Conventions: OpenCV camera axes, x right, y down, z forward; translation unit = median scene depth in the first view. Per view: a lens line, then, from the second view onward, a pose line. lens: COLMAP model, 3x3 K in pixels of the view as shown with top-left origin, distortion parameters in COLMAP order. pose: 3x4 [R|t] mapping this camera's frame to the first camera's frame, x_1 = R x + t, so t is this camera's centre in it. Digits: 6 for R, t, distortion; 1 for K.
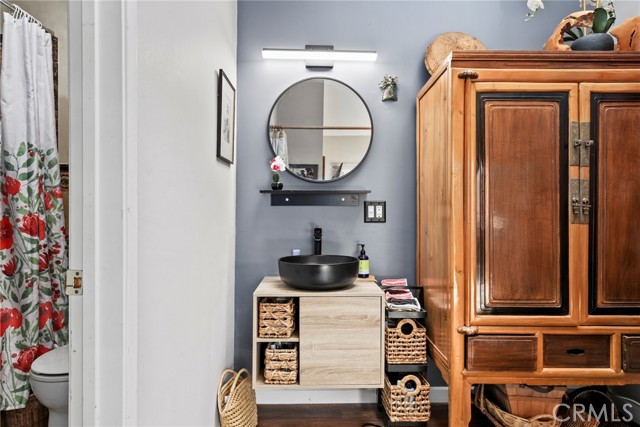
lens RADIAL K [[401.5, 0, 320.0], [0, 401.5, 213.5], [0, 0, 1]] dist [0.004124, 0.003815]
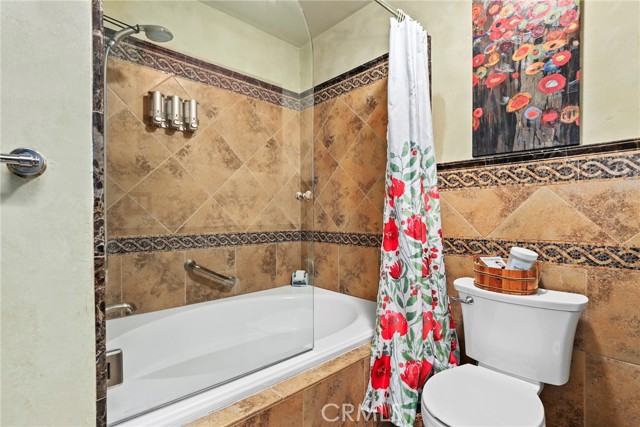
lens RADIAL K [[309.3, 0, 322.4], [0, 309.3, 213.2], [0, 0, 1]] dist [-0.025215, 0.008021]
pose [[0.678269, -0.001808, -0.734812, -0.333509], [0.000605, 0.999998, -0.001901, -0.004009], [0.734814, 0.000845, 0.678269, 0.353539]]
